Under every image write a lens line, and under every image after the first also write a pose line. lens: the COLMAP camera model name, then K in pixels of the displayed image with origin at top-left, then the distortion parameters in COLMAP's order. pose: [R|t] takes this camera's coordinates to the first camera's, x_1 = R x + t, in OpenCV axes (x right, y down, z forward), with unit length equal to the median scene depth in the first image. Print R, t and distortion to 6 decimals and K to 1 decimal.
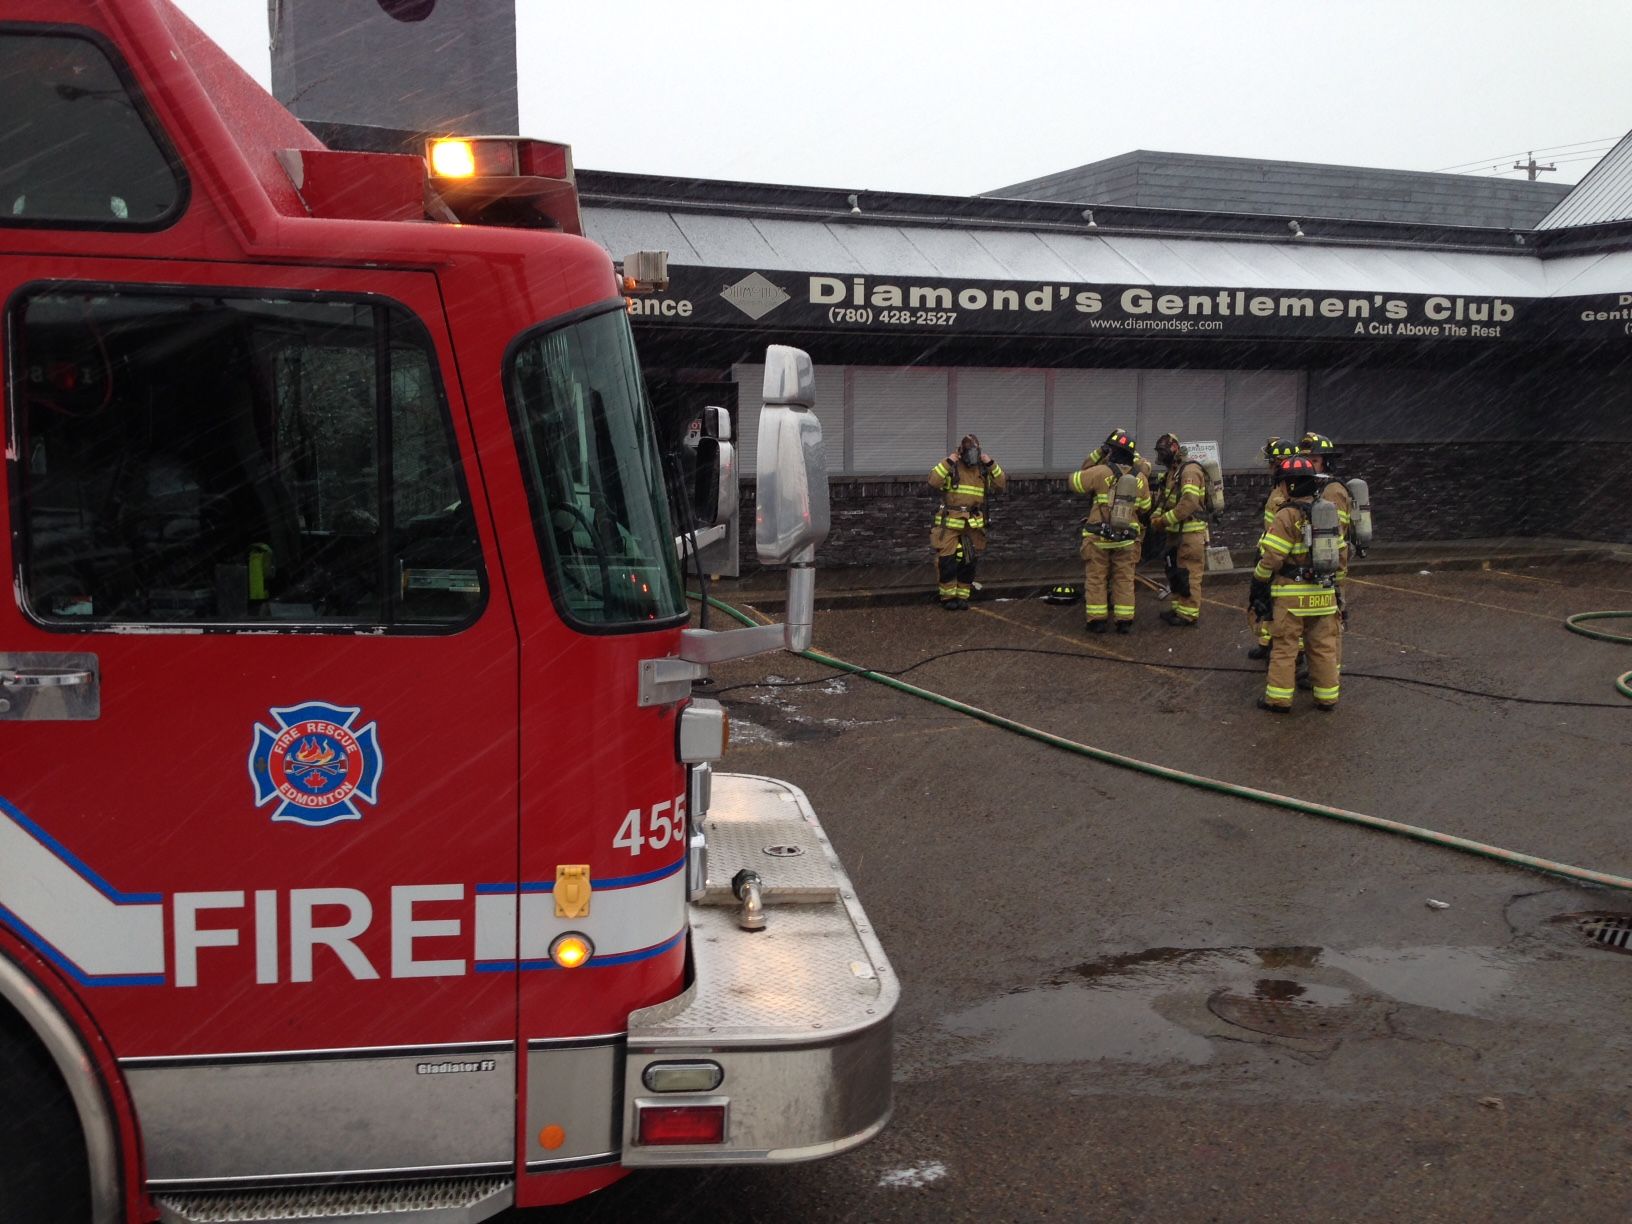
lens RADIAL K [[1475.2, 0, 818.1], [0, 1475.2, 599.6], [0, 0, 1]] dist [0.105751, -0.122365]
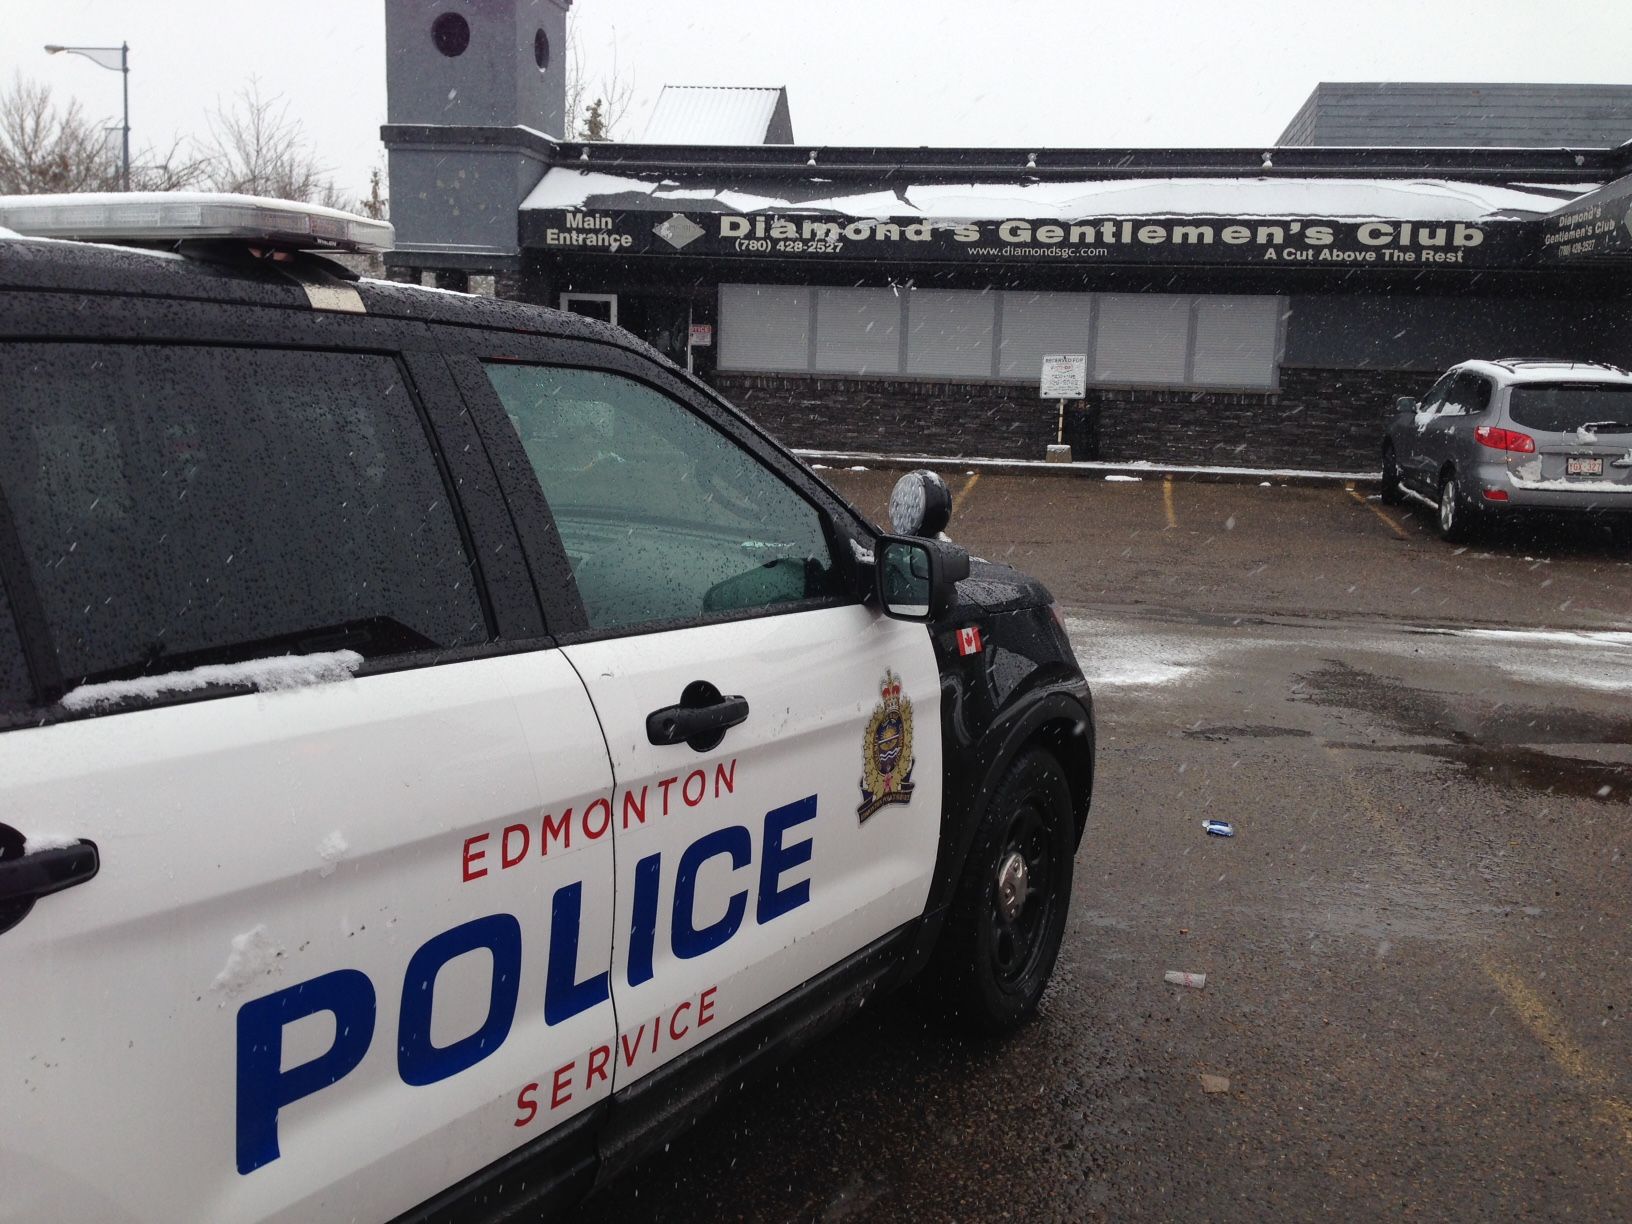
lens RADIAL K [[1475.2, 0, 818.1], [0, 1475.2, 599.6], [0, 0, 1]] dist [0.105751, -0.122365]
pose [[0.825316, 0.117834, -0.552240, 0.747506], [-0.103446, 0.992984, 0.057280, 0.036721], [0.555115, 0.009853, 0.831715, -0.062751]]
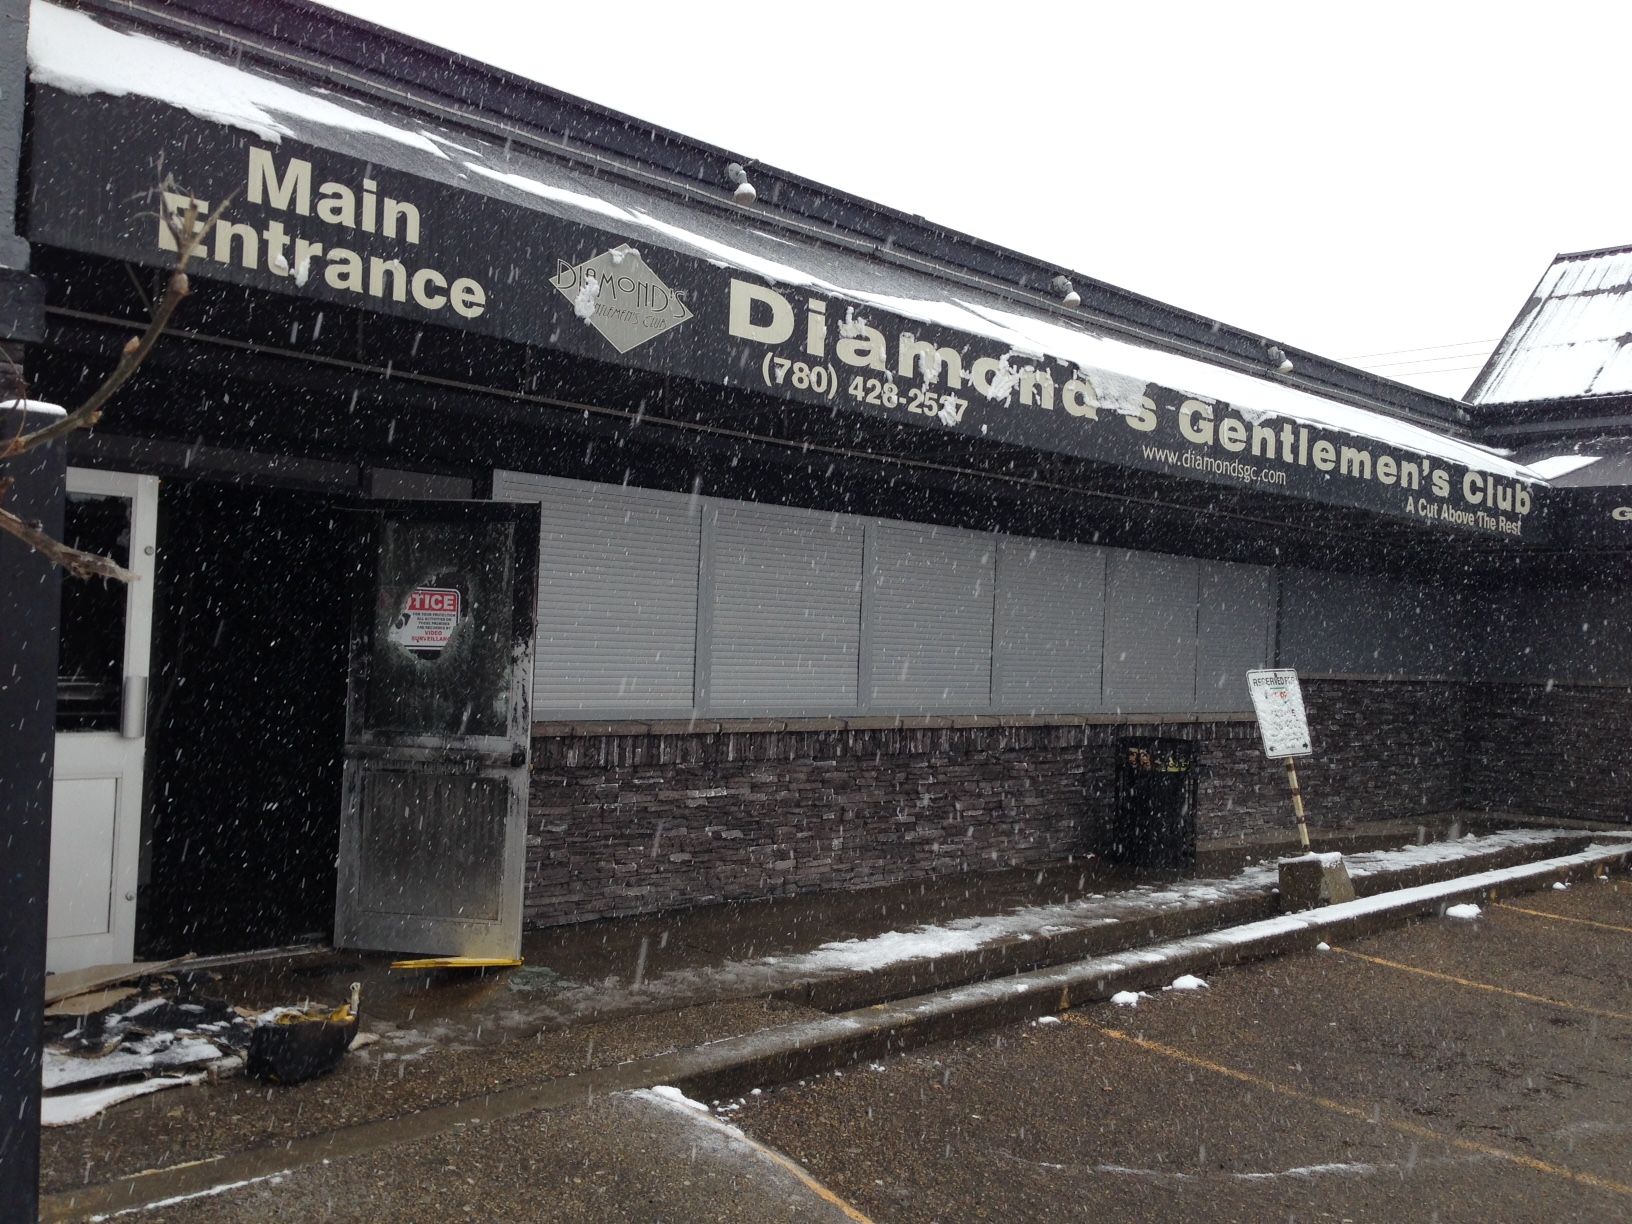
lens RADIAL K [[1475.2, 0, 818.1], [0, 1475.2, 599.6], [0, 0, 1]] dist [0.105751, -0.122365]
pose [[0.933509, 0.041082, 0.356193, -0.118998], [0.013836, 0.988547, -0.150278, -0.047579], [-0.358287, 0.145214, 0.922249, 0.518125]]
